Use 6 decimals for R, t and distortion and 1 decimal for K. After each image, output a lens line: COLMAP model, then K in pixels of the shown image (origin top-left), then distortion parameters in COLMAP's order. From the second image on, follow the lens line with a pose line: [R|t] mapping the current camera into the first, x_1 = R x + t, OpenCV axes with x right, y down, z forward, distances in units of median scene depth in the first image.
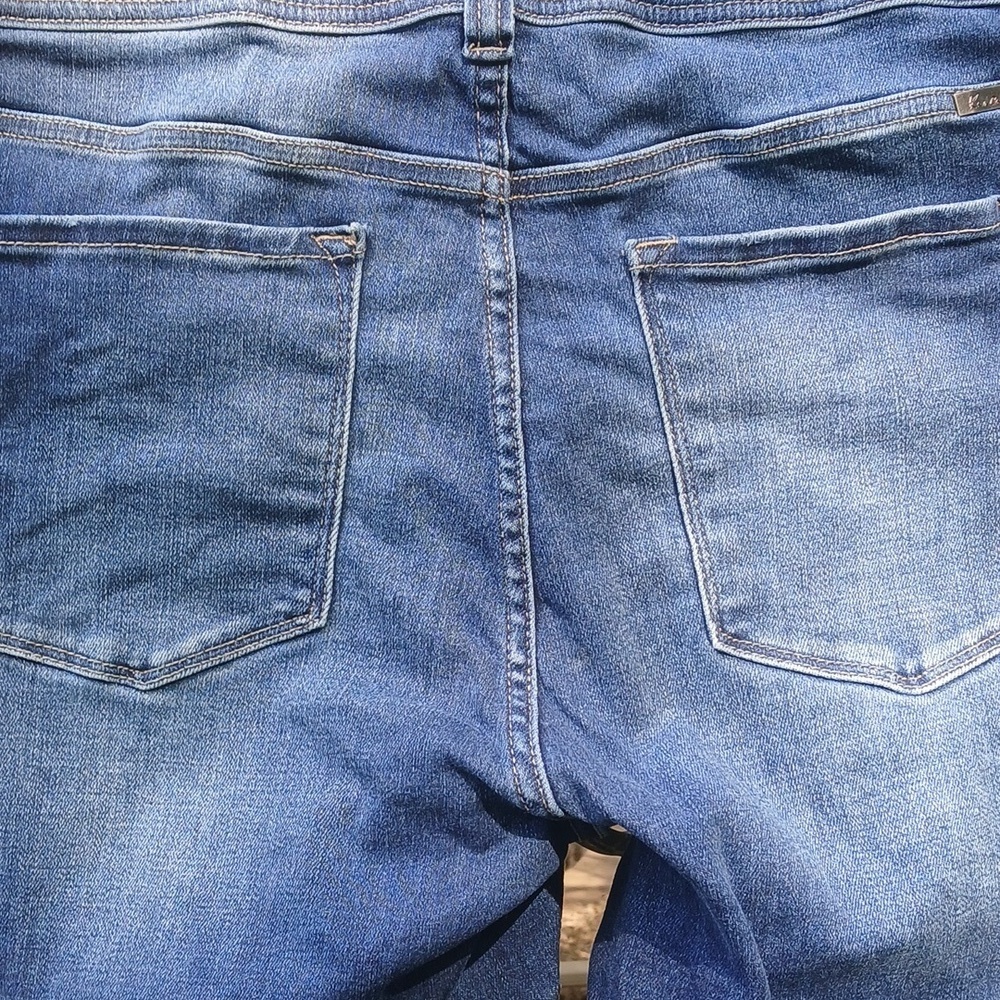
lens RADIAL K [[1632.3, 0, 487.4], [0, 1632.3, 487.0], [0, 0, 1]] dist [0.145784, -0.452795]
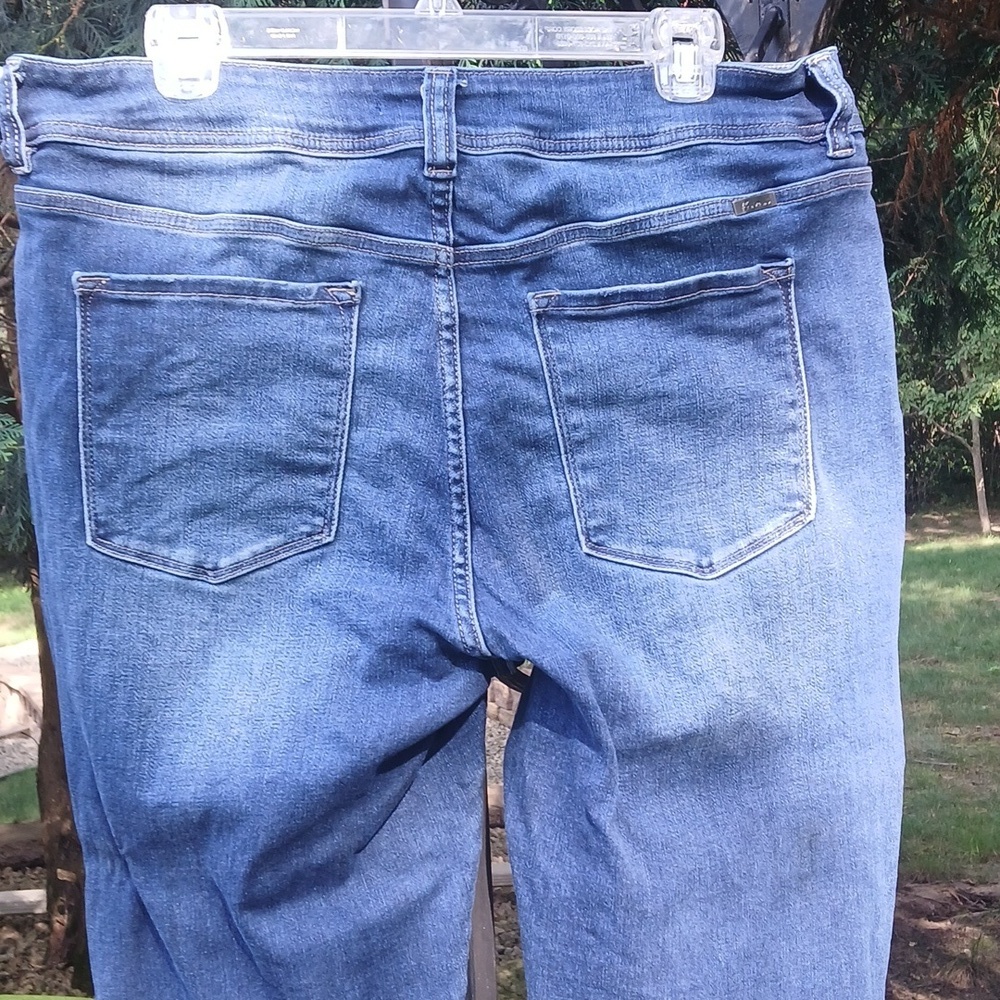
lens RADIAL K [[1632.3, 0, 487.4], [0, 1632.3, 487.0], [0, 0, 1]] dist [0.145784, -0.452795]
pose [[0.996668, -0.005048, 0.081412, -0.082103], [0.002478, 0.999496, 0.031646, -0.014617], [-0.081531, -0.031339, 0.996178, -0.559894]]
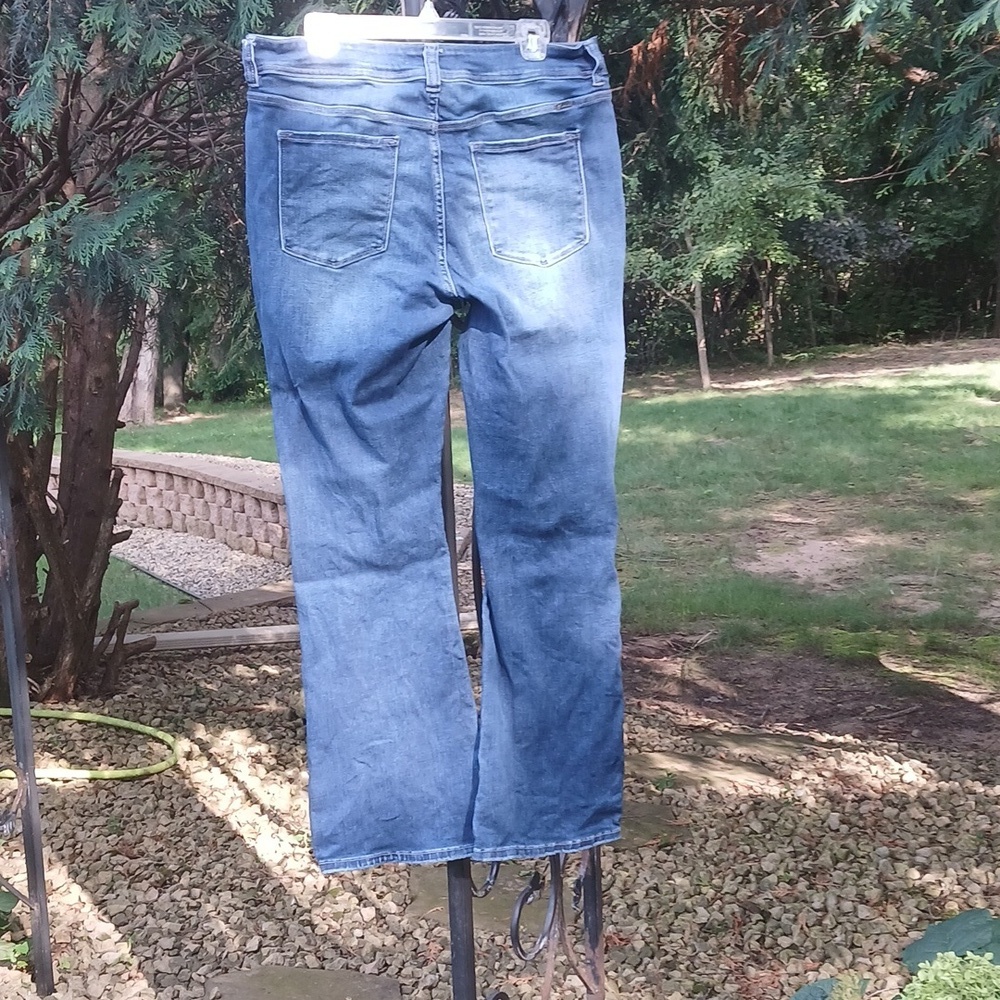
lens RADIAL K [[1632.3, 0, 487.4], [0, 1632.3, 487.0], [0, 0, 1]] dist [0.145784, -0.452795]
pose [[0.971425, -0.029648, 0.235488, -0.762593], [0.004224, 0.994170, 0.107741, 0.220354], [-0.237309, -0.103668, 0.965887, -2.634366]]
